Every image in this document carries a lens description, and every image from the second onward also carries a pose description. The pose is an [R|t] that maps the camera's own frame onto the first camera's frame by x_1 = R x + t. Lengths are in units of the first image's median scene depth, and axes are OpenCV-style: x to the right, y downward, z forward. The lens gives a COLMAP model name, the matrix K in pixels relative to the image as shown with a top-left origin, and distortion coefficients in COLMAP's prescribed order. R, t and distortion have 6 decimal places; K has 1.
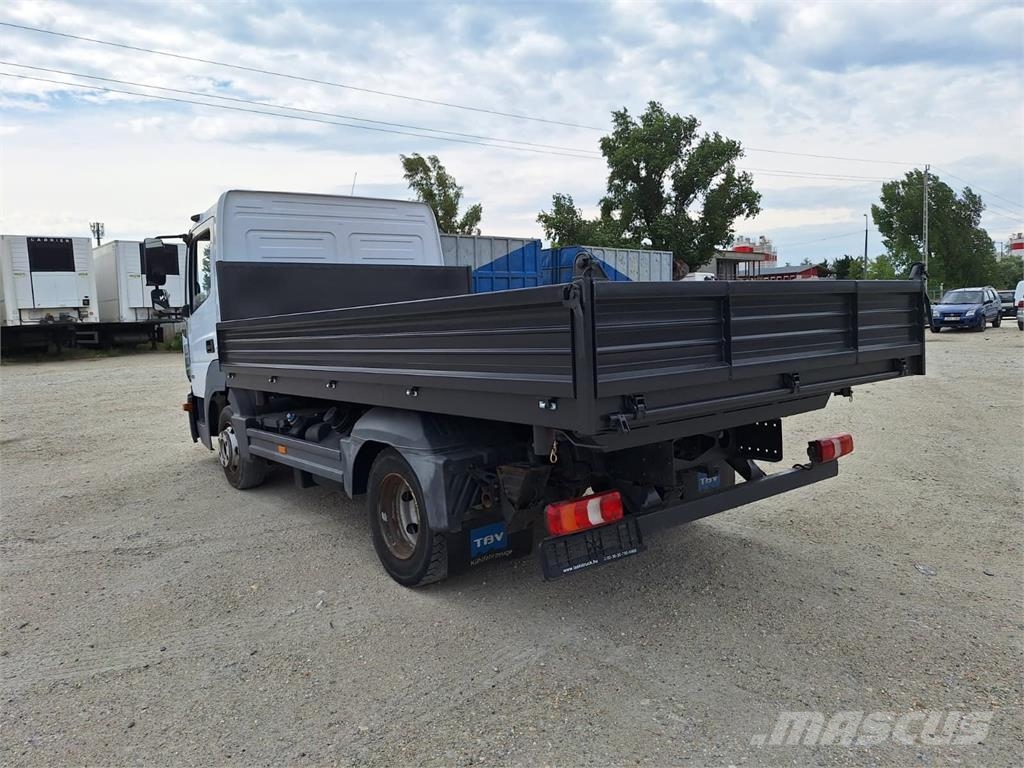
lens RADIAL K [[720.5, 0, 499.1], [0, 720.5, 384.4], [0, 0, 1]] dist [0.048221, -0.053407]
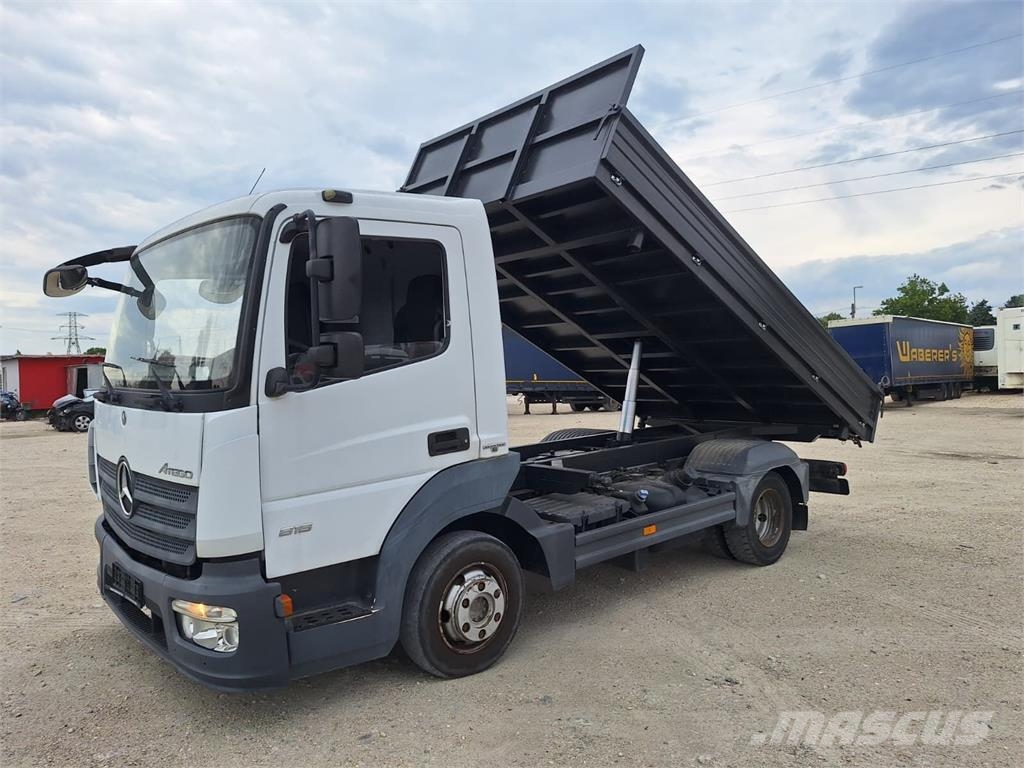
lens RADIAL K [[685.9, 0, 512.0], [0, 685.9, 384.0], [0, 0, 1]] dist [0.000254, -0.001388]
pose [[-0.086522, 0.027689, 0.995865, -1.010422], [0.115563, 0.993145, -0.017574, -0.087573], [-0.989525, 0.113565, -0.089129, 1.067220]]
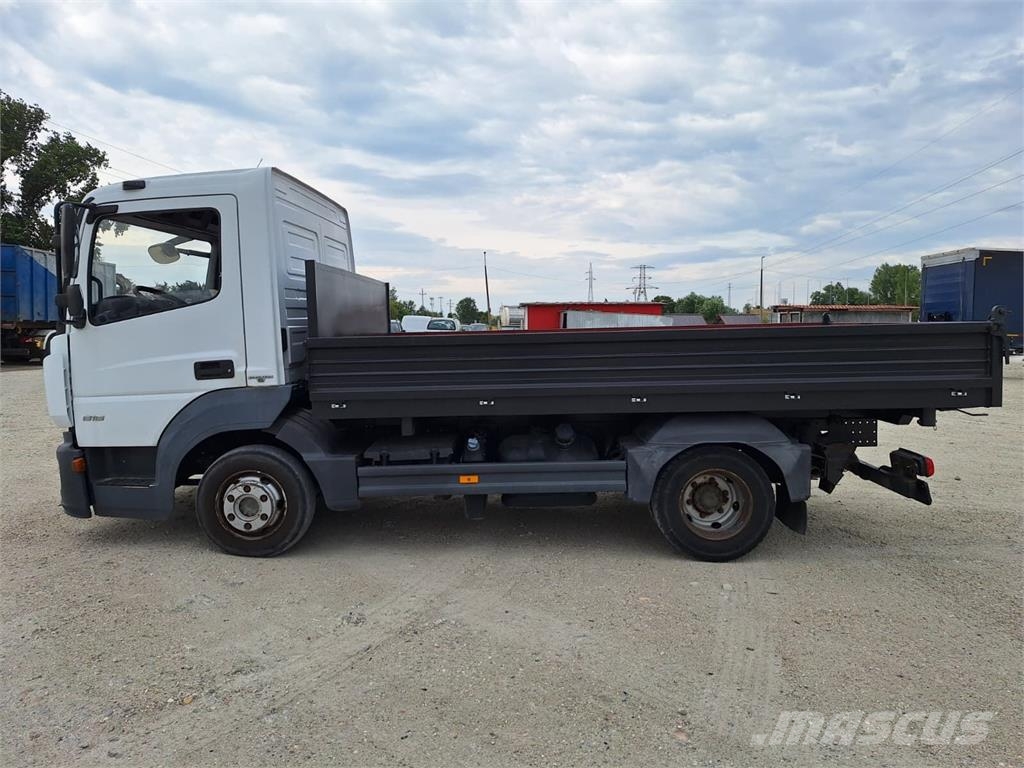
lens RADIAL K [[708.2, 0, 509.3], [0, 708.2, 395.7], [0, 0, 1]] dist [0.055193, -0.046976]
pose [[0.610629, -0.039833, 0.790914, -0.839232], [0.052175, 0.998588, 0.010011, -0.018930], [-0.790196, 0.035153, 0.611845, 0.353536]]
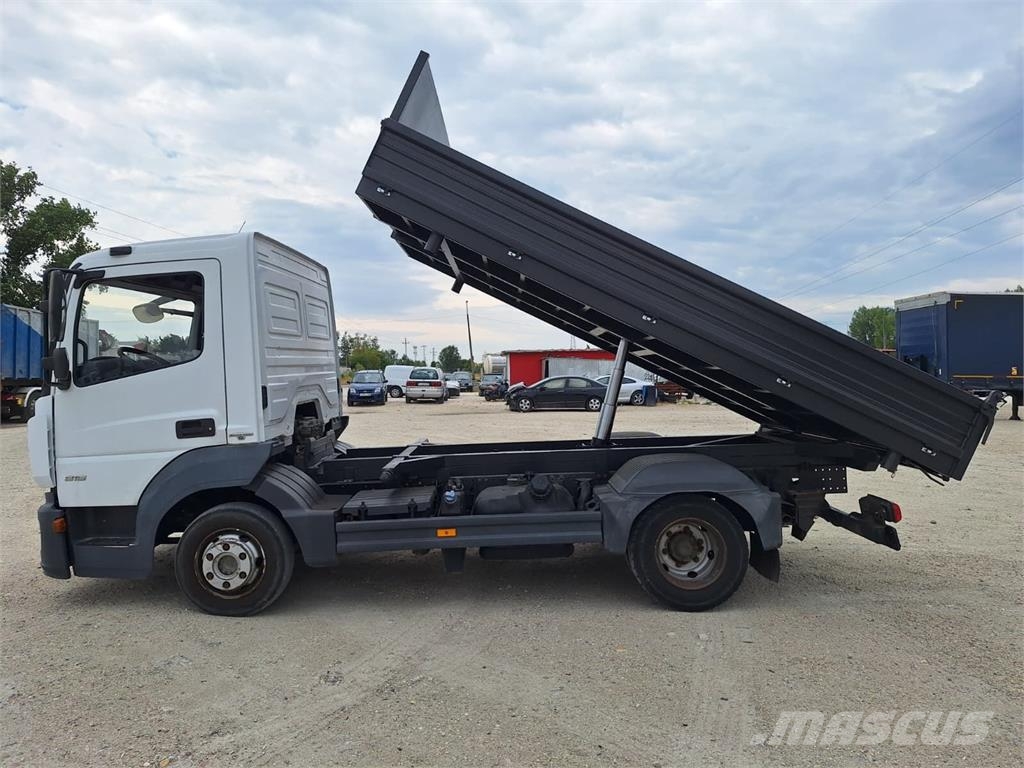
lens RADIAL K [[720.5, 0, 499.1], [0, 720.5, 384.4], [0, 0, 1]] dist [0.048221, -0.053407]
pose [[0.606455, 0.012746, 0.795015, -0.854742], [0.070405, 0.995083, -0.069661, -0.024753], [-0.791994, 0.098219, 0.602576, 0.327084]]
